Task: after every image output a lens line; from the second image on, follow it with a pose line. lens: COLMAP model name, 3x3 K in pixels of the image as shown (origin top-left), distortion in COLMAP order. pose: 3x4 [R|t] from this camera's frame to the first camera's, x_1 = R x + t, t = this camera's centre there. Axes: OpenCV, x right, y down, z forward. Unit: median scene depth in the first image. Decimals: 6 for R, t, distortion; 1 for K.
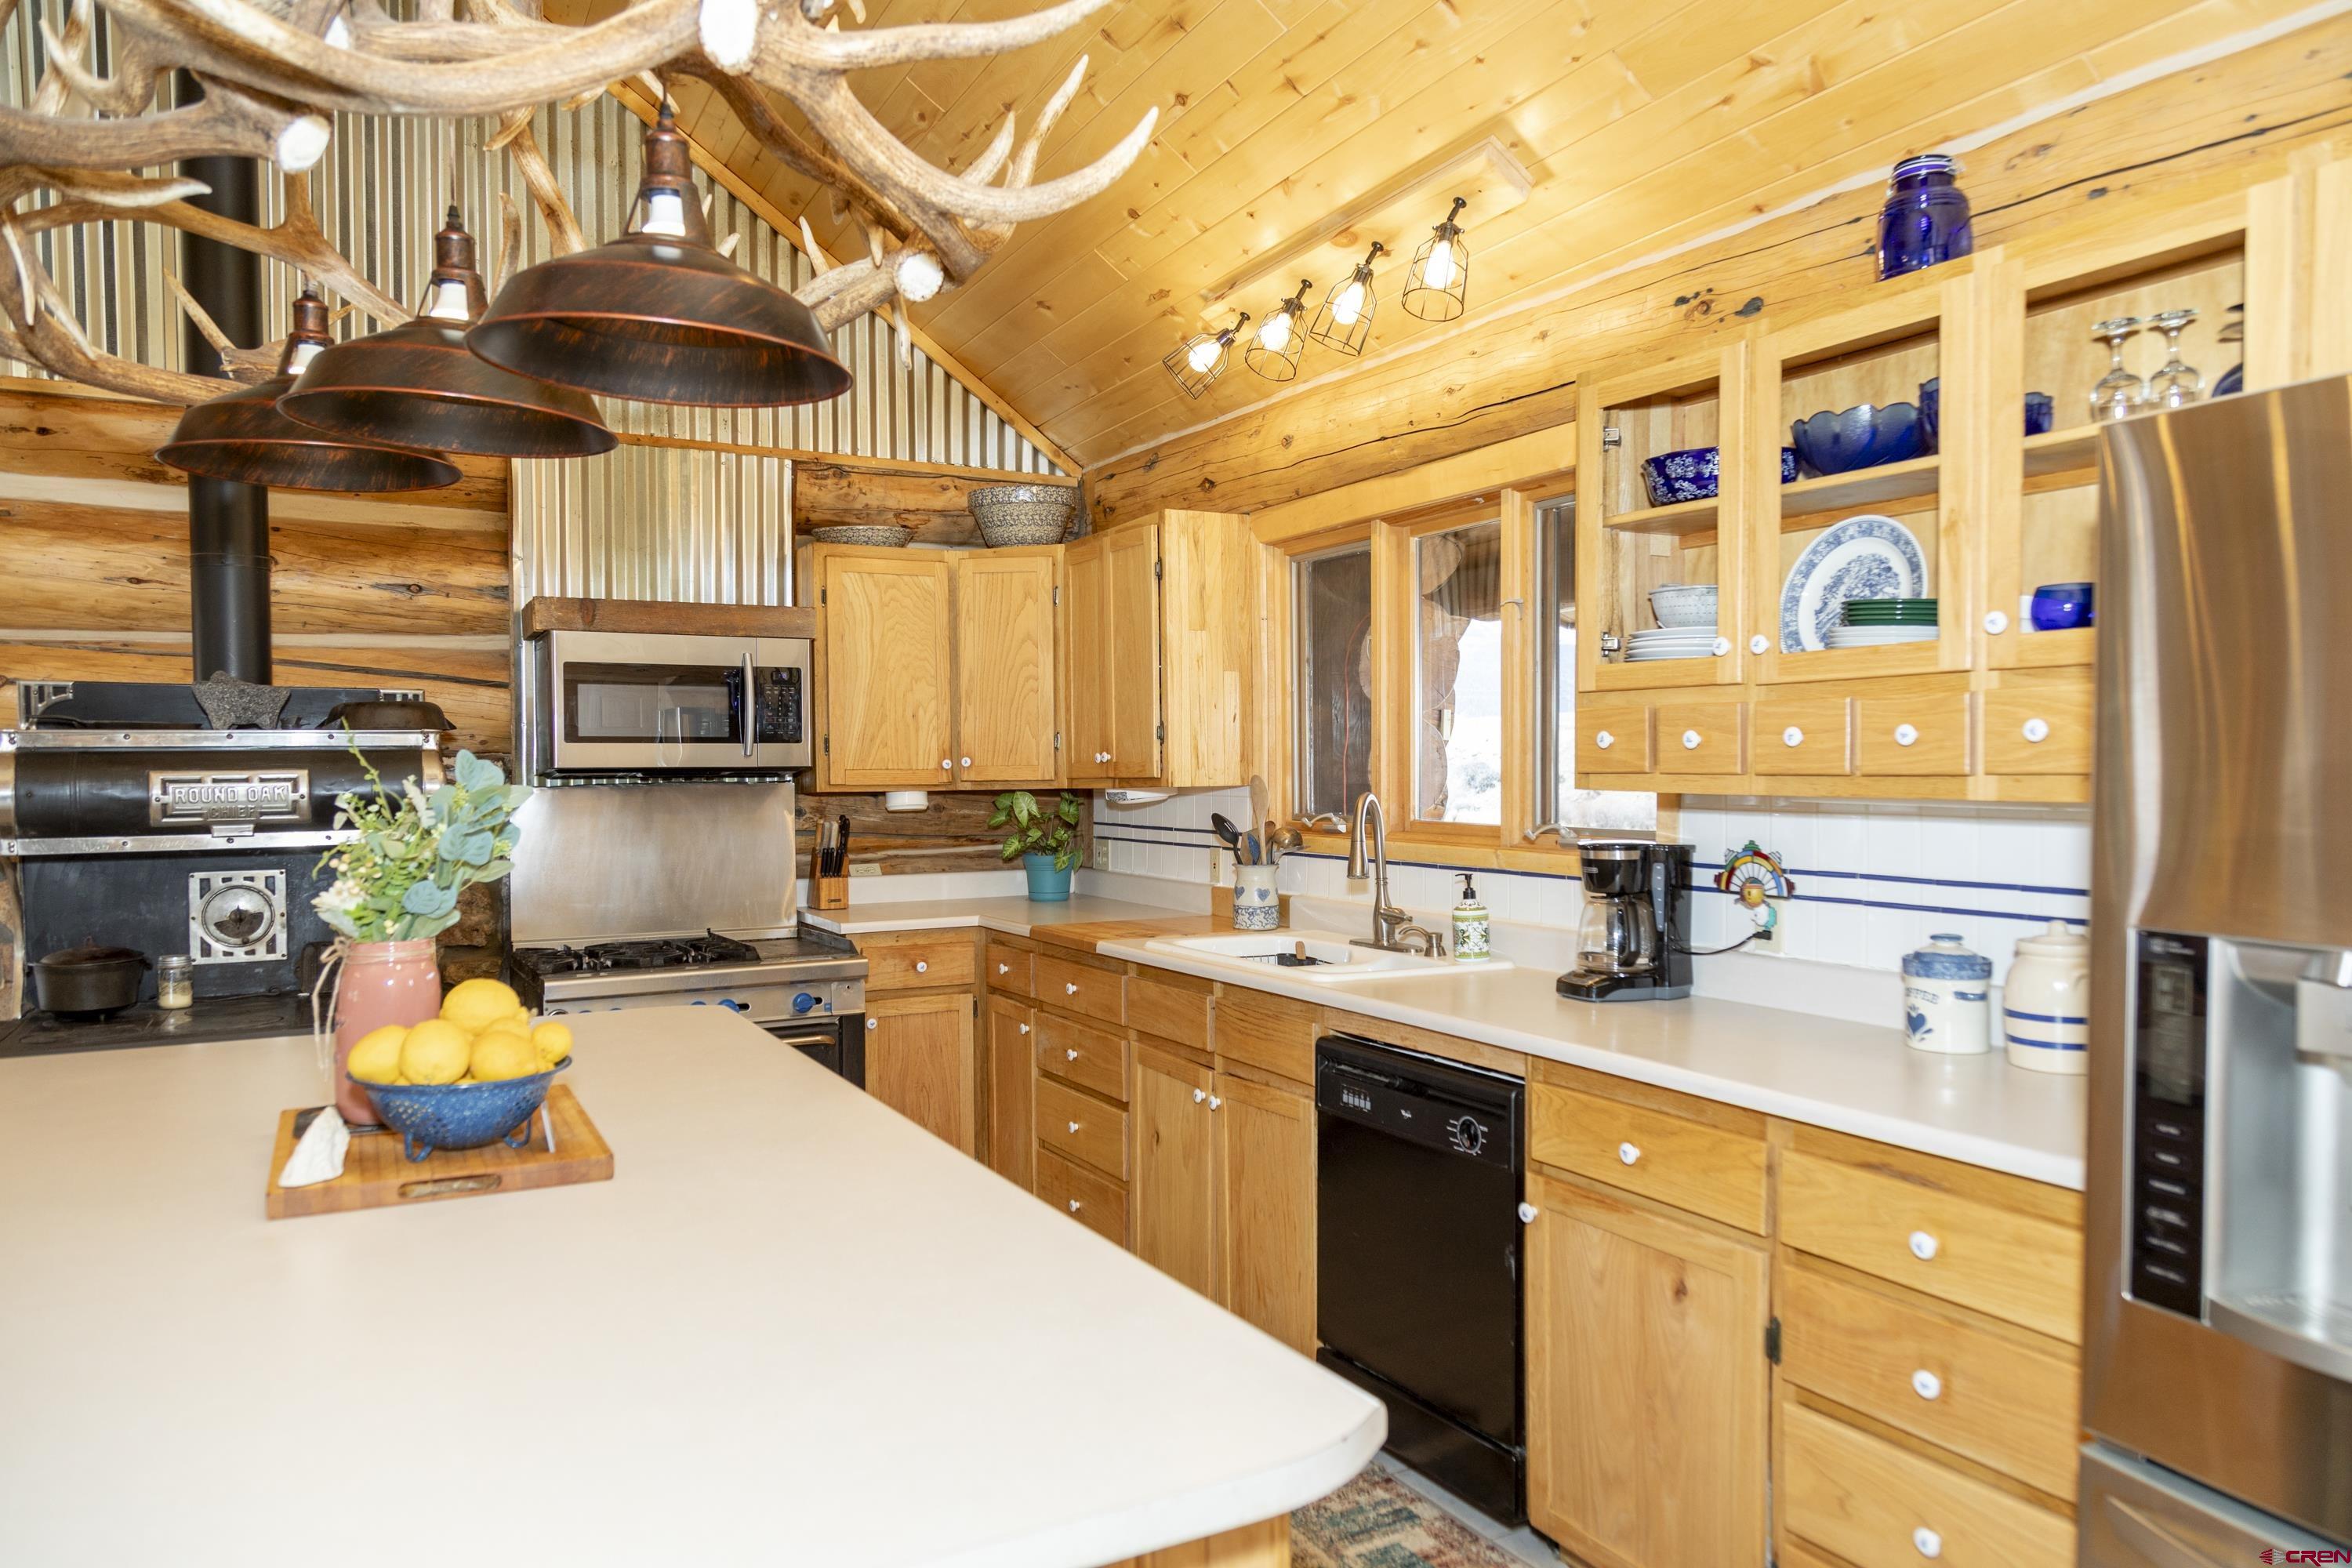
lens RADIAL K [[1569.5, 0, 1185.6], [0, 1569.5, 781.6], [0, 0, 1]] dist [0.003937, 0.010917]
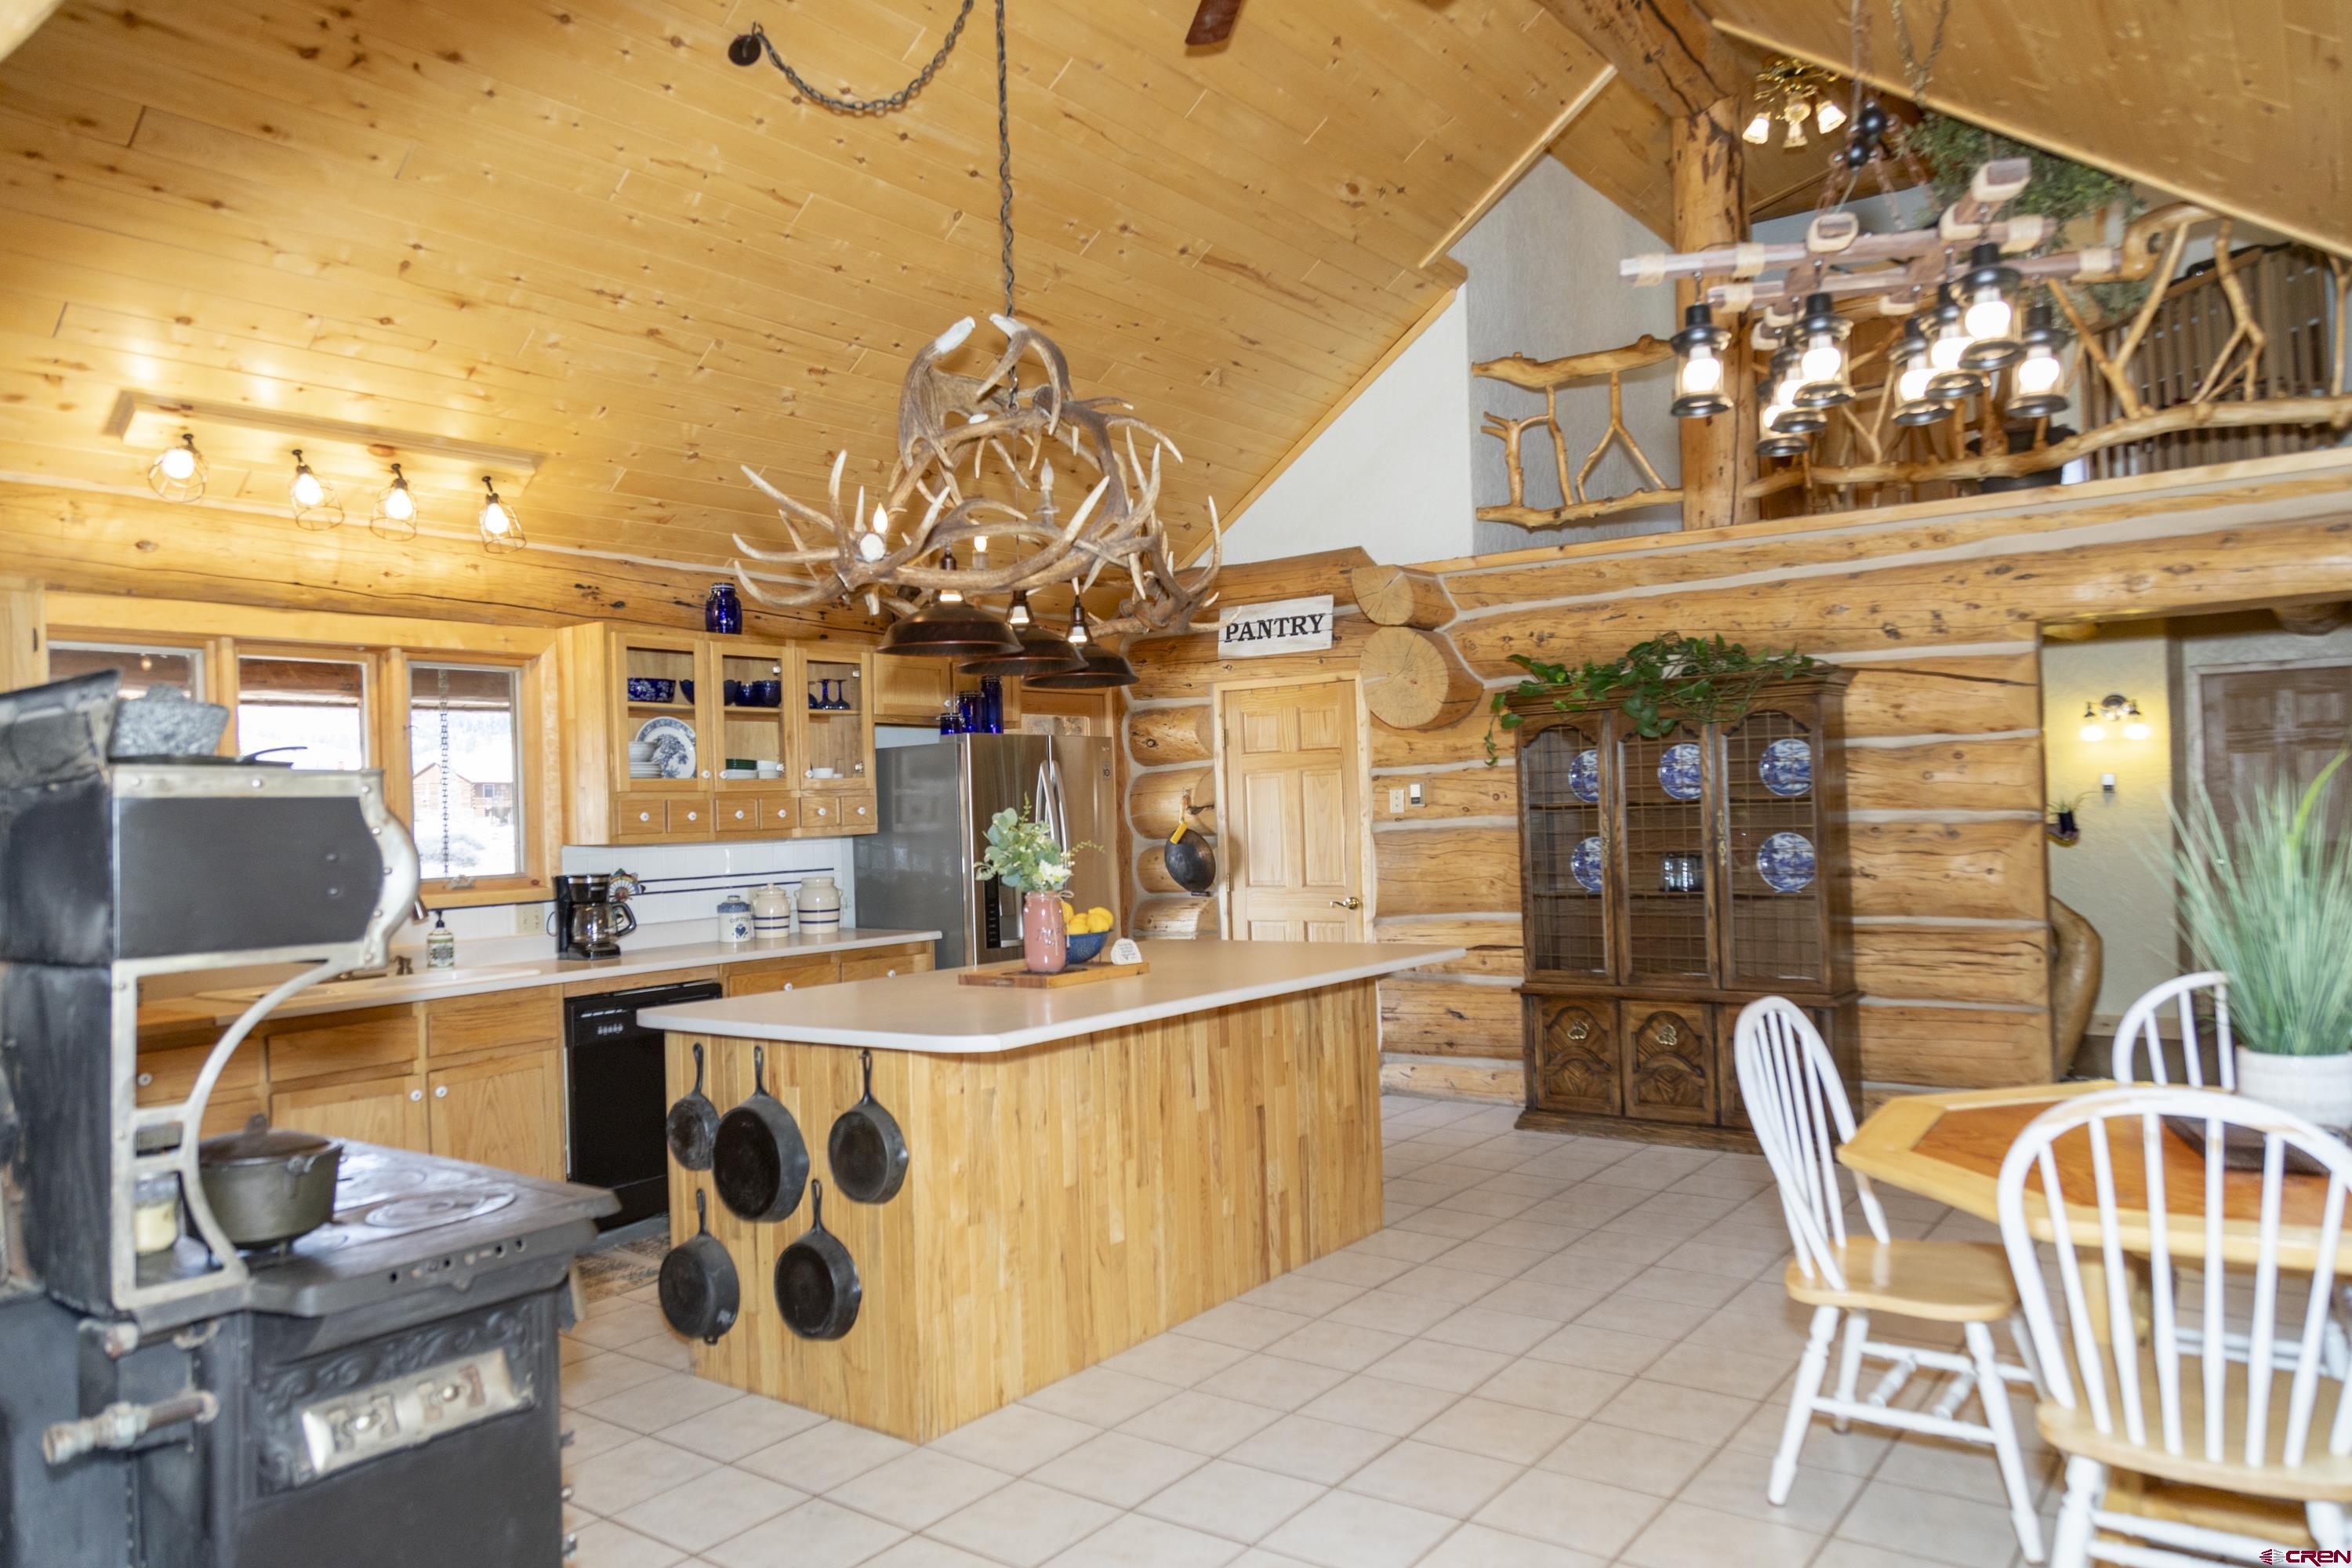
lens RADIAL K [[1569.5, 0, 1176.2], [0, 1569.5, 783.6], [0, 0, 1]] dist [0.003937, 0.010917]
pose [[-0.406516, 0.039838, 0.912775, -1.161499], [0.055033, 0.998303, -0.019061, 0.004561], [-0.911985, 0.042484, -0.408018, 0.776407]]
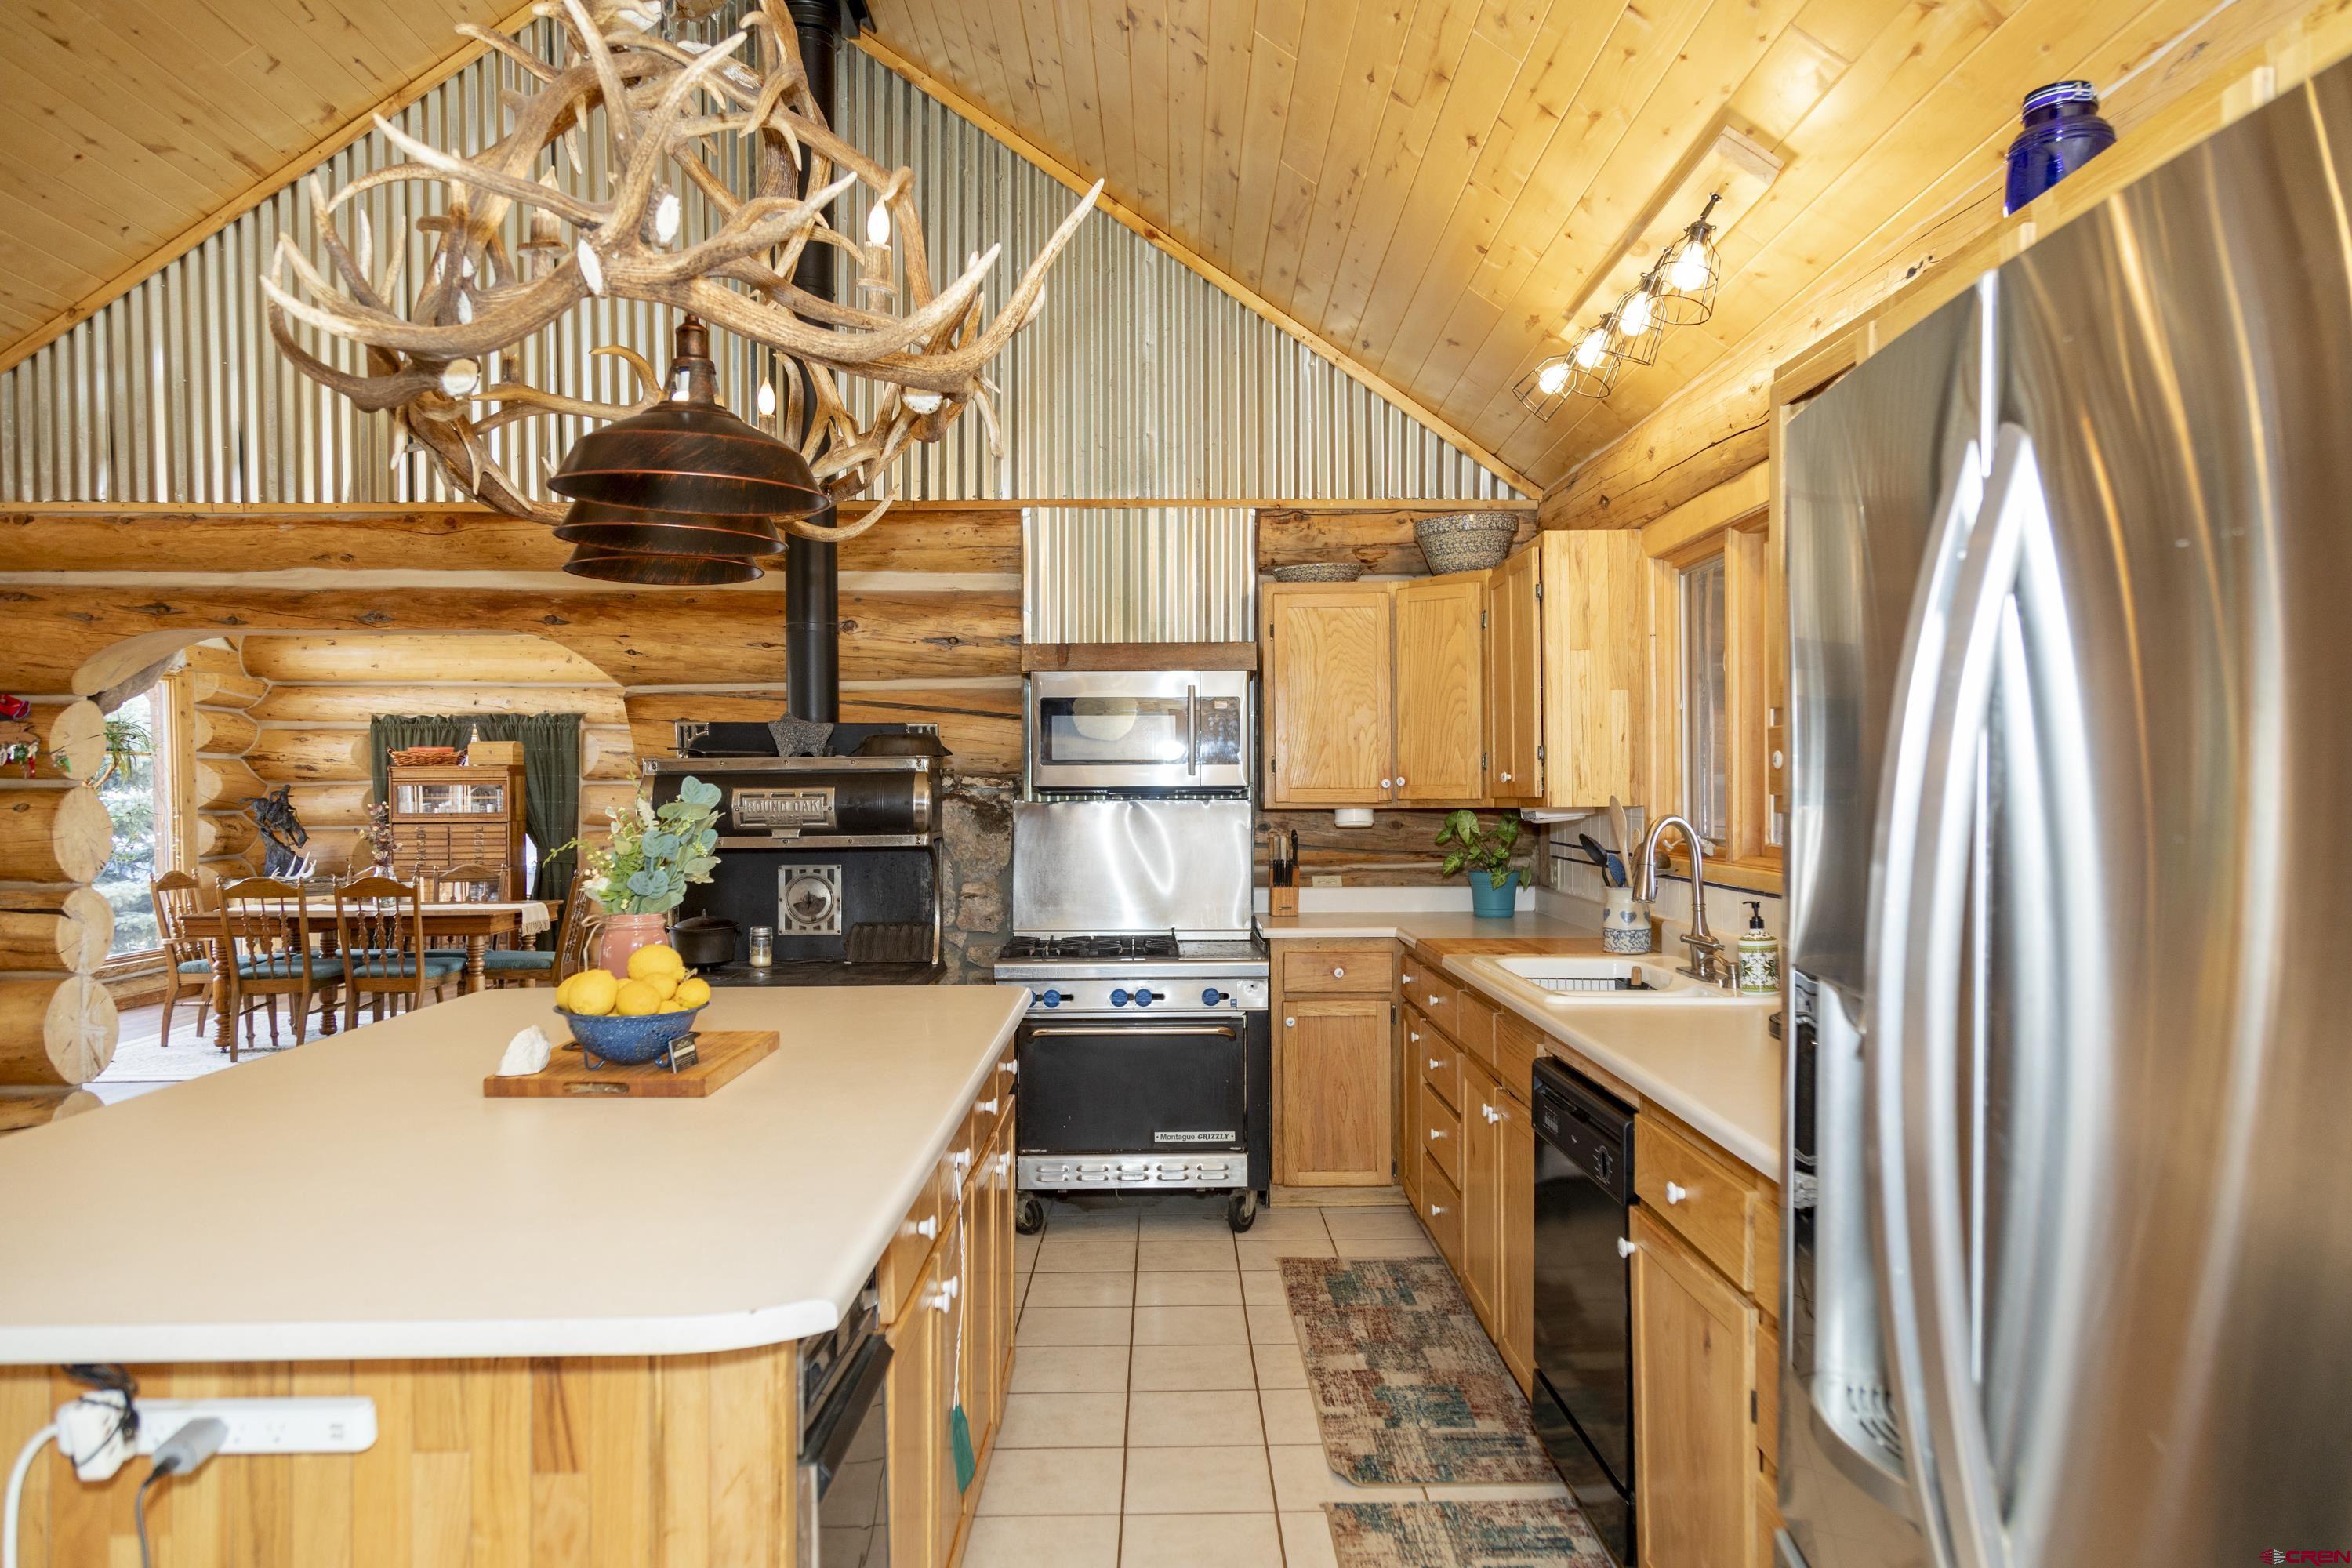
lens RADIAL K [[1569.5, 0, 1190.9], [0, 1569.5, 778.6], [0, 0, 1]] dist [0.003937, 0.010917]
pose [[0.878102, -0.000051, -0.478473, 0.267676], [-0.005630, 0.999930, -0.010439, -0.002716], [0.478440, 0.011860, 0.878040, 0.008253]]
